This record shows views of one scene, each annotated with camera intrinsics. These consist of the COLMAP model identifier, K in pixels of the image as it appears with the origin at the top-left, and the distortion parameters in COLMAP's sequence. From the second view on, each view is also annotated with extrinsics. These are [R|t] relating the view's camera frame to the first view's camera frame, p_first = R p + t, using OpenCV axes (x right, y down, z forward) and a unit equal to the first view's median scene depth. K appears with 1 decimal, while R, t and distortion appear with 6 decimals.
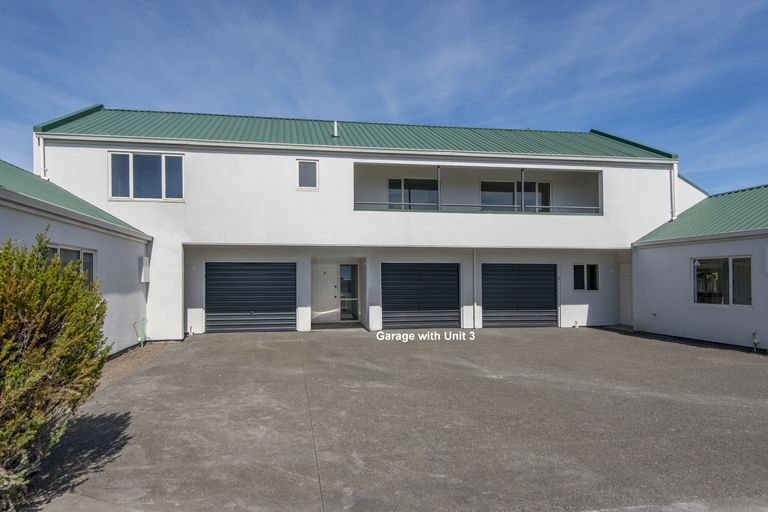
lens RADIAL K [[433.9, 0, 357.9], [0, 433.9, 277.9], [0, 0, 1]] dist [0.015026, 0.000539]
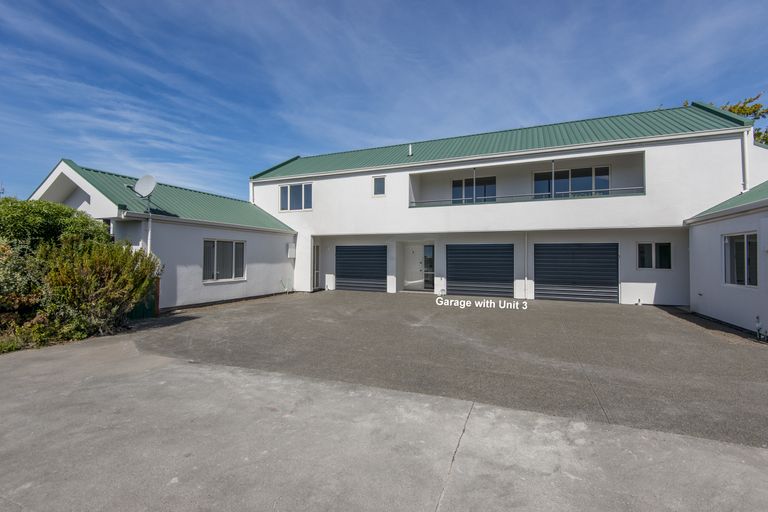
lens RADIAL K [[351.3, 0, 384.8], [0, 351.3, 252.8], [0, 0, 1]] dist [-0.003020, -0.000590]
pose [[0.855045, -0.003863, -0.518539, 0.460469], [-0.004220, 0.999887, -0.014408, 0.006158], [0.518536, 0.014508, 0.854933, -0.010451]]
